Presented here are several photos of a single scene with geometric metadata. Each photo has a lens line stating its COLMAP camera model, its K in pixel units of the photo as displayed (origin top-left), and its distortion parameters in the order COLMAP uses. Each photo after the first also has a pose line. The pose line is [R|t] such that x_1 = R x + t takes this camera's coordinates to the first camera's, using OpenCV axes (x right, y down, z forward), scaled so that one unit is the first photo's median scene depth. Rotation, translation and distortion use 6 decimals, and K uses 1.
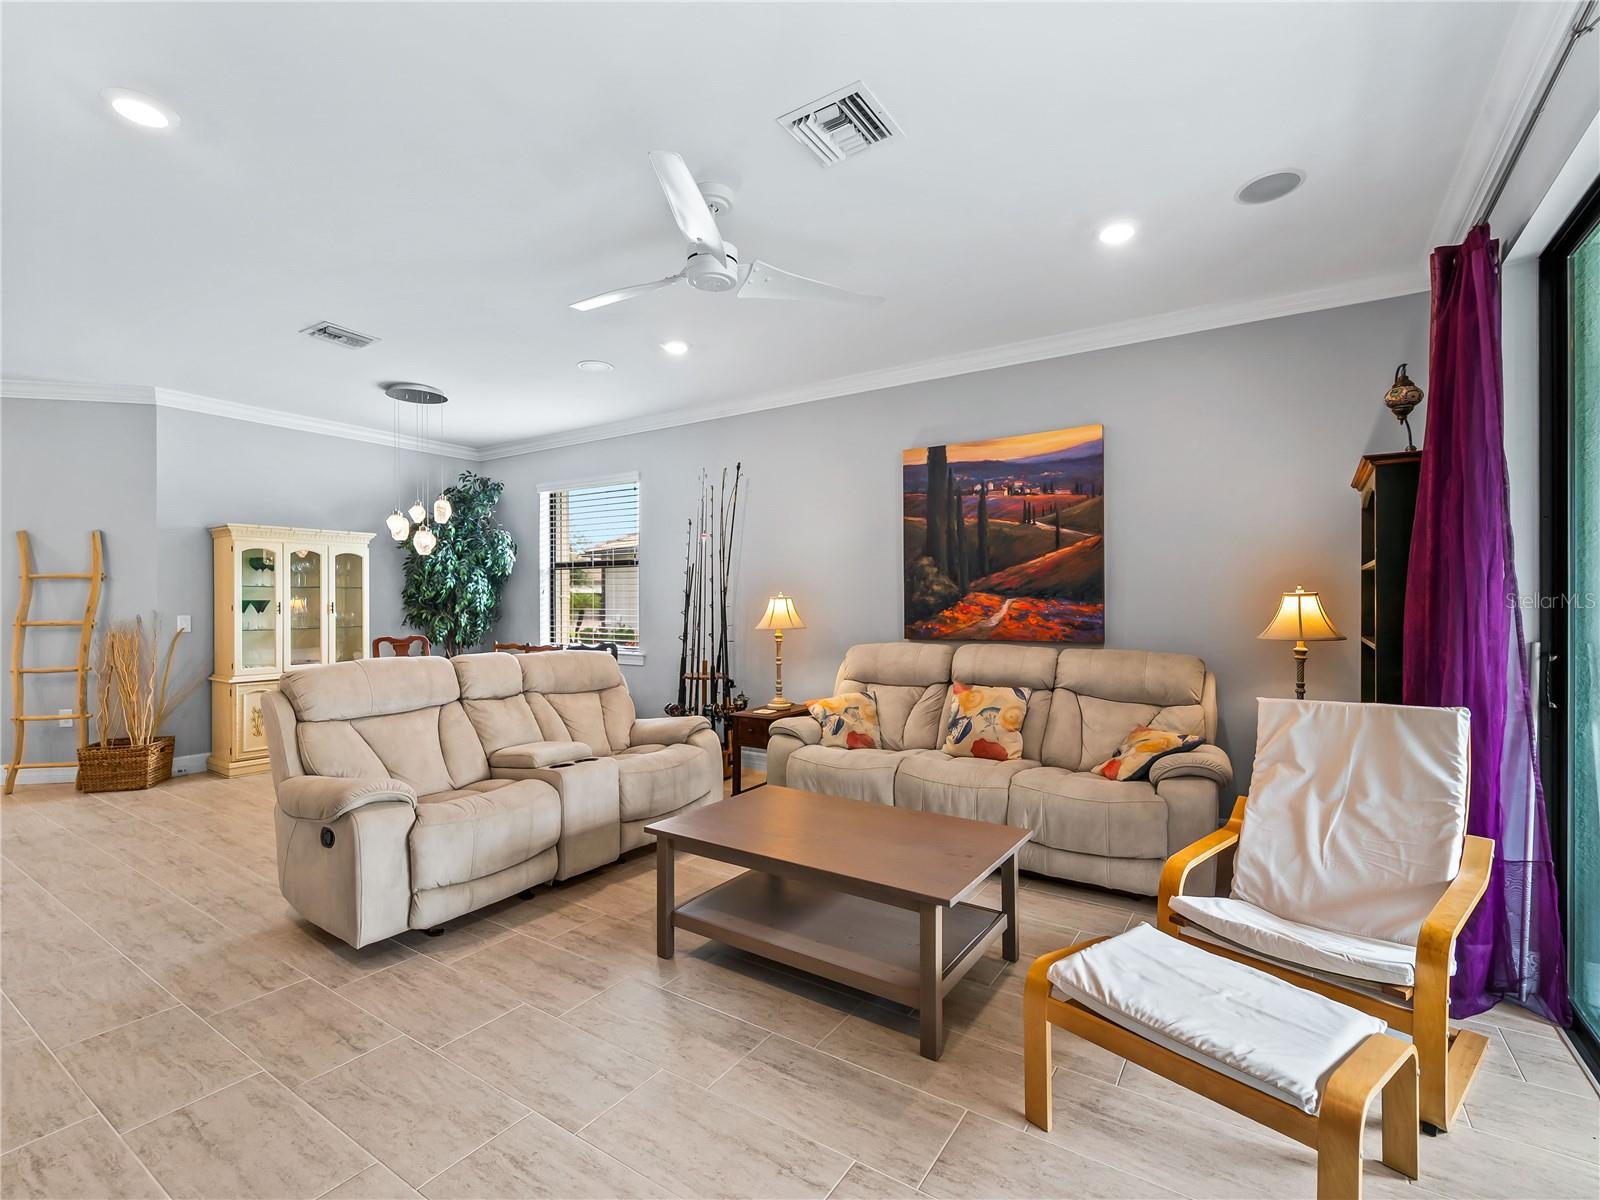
lens RADIAL K [[736.3, 0, 796.6], [0, 736.3, 609.3], [0, 0, 1]] dist [0.003616, -0.002648]
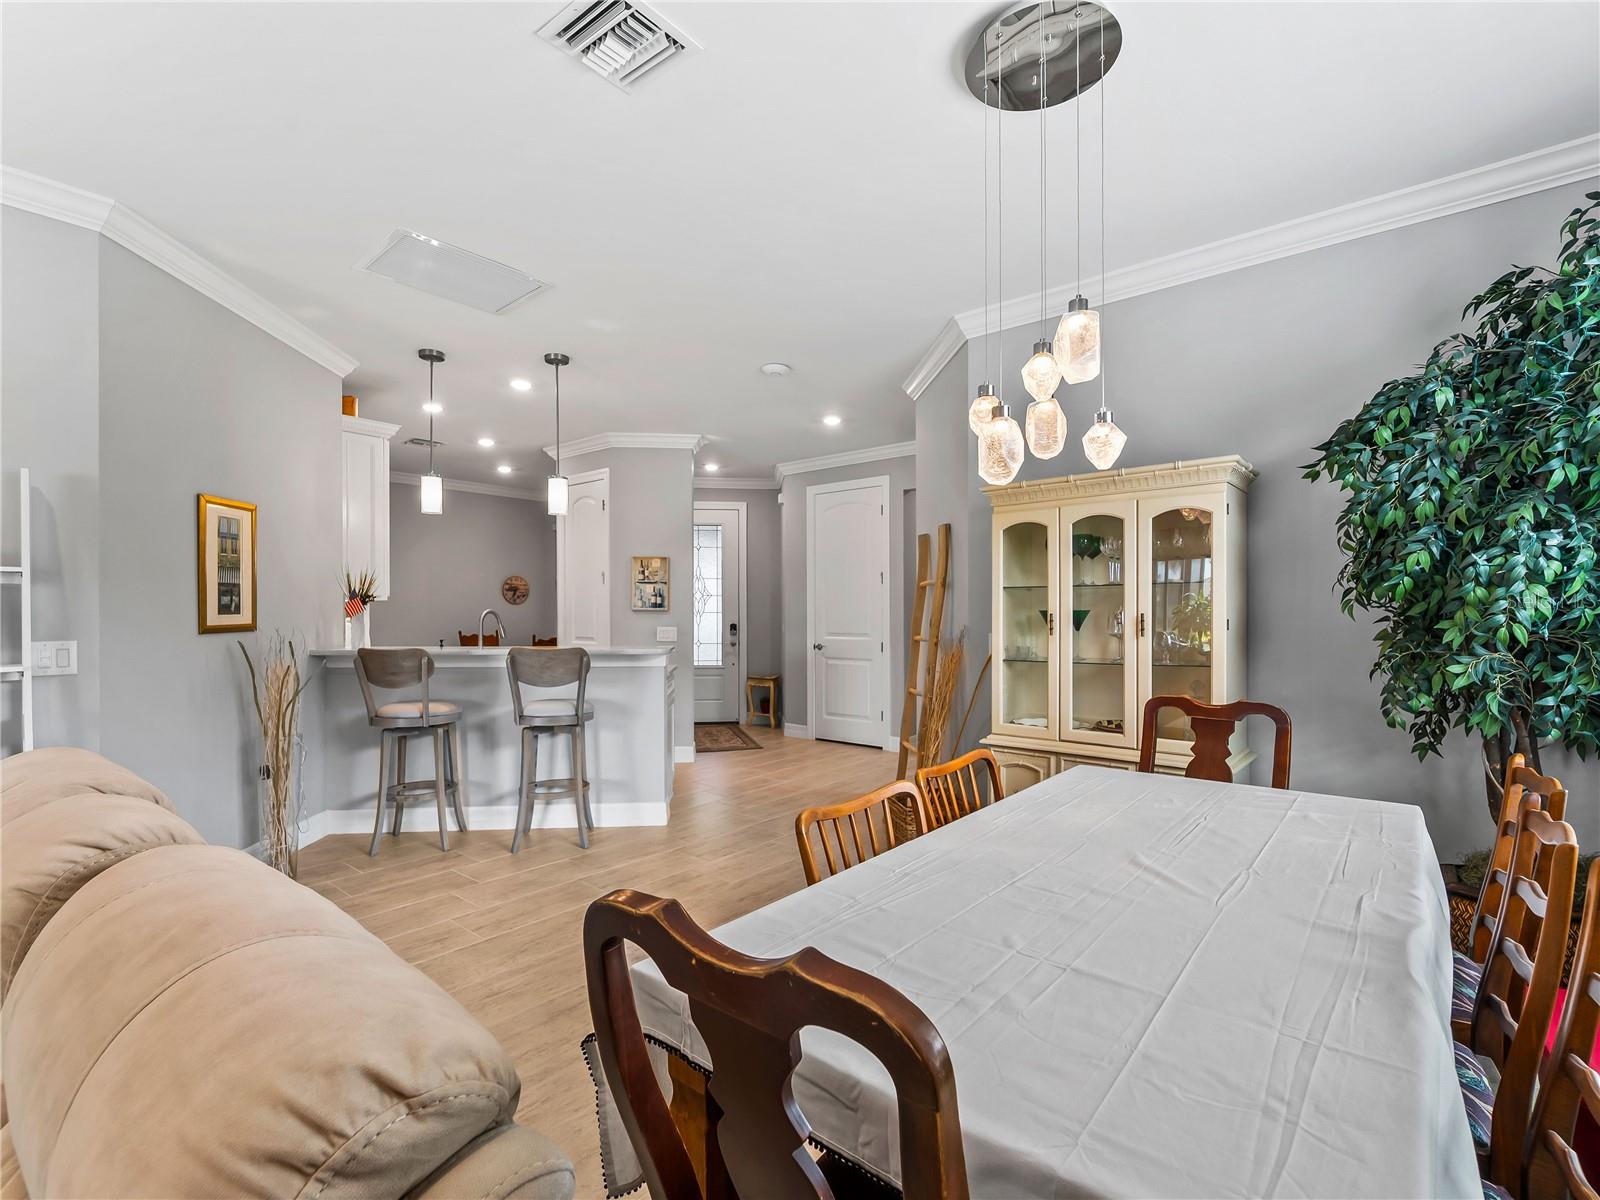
lens RADIAL K [[736.3, 0, 818.8], [0, 736.3, 626.6], [0, 0, 1]] dist [0.003616, -0.002648]
pose [[-0.117884, 0.013365, -0.992937, -0.136123], [-0.010612, 0.999835, 0.014718, -0.006989], [0.992971, 0.012272, -0.117722, 0.972371]]
